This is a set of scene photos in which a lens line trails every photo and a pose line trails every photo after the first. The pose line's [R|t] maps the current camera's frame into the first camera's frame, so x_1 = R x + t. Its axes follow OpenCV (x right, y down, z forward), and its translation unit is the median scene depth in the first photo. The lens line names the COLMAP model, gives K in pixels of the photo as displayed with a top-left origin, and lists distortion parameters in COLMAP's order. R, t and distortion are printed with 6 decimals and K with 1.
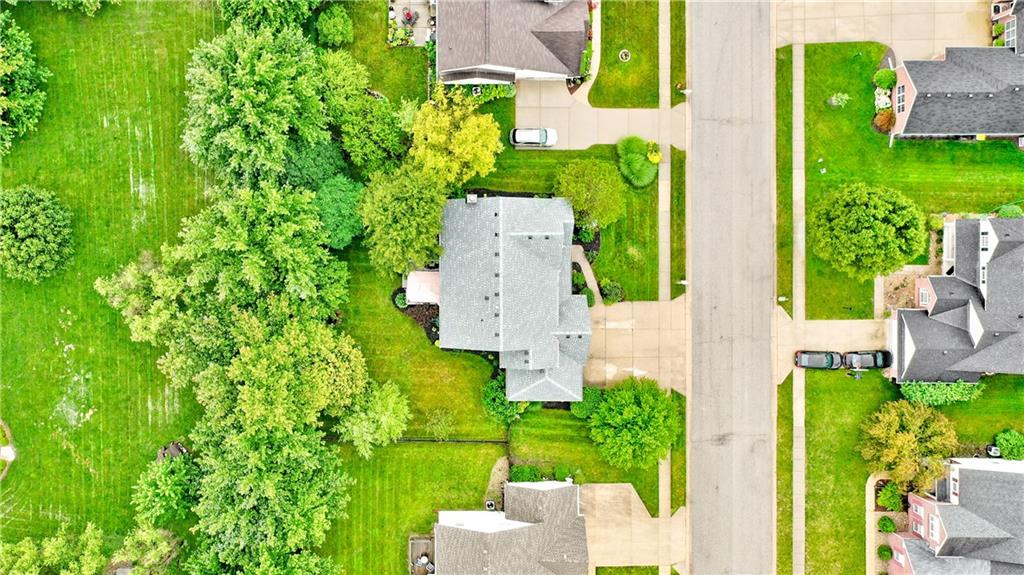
lens RADIAL K [[789.4, 0, 515.7], [0, 789.4, 290.6], [0, 0, 1]] dist [0.006813, -0.004379]
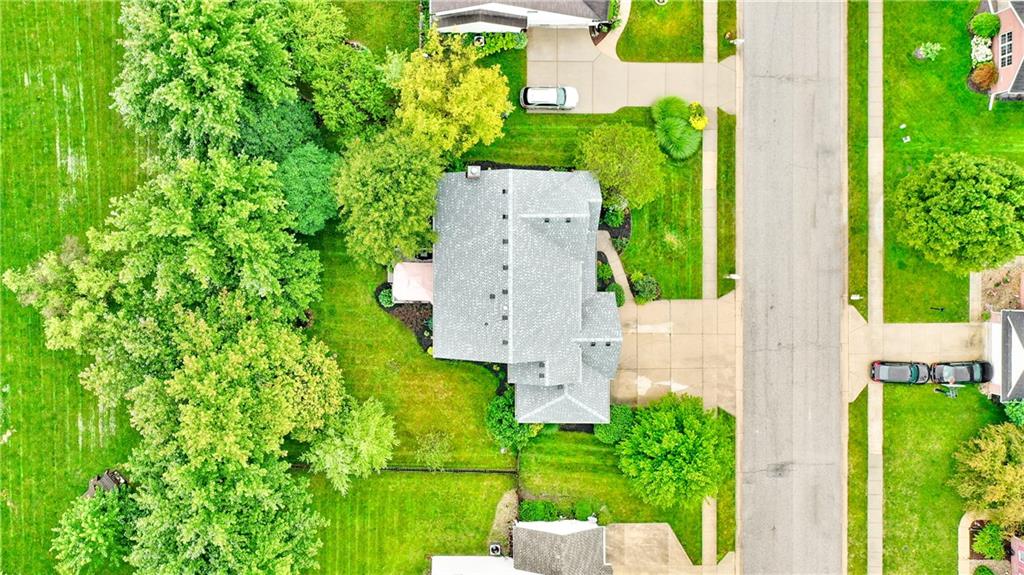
lens RADIAL K [[789.4, 0, 508.2], [0, 789.4, 283.0], [0, 0, 1]] dist [0.006813, -0.004379]
pose [[0.999982, 0.001686, -0.005749, -0.014827], [-0.001670, 0.999995, 0.002734, -0.005773], [0.005754, -0.002724, 0.999980, 0.188445]]
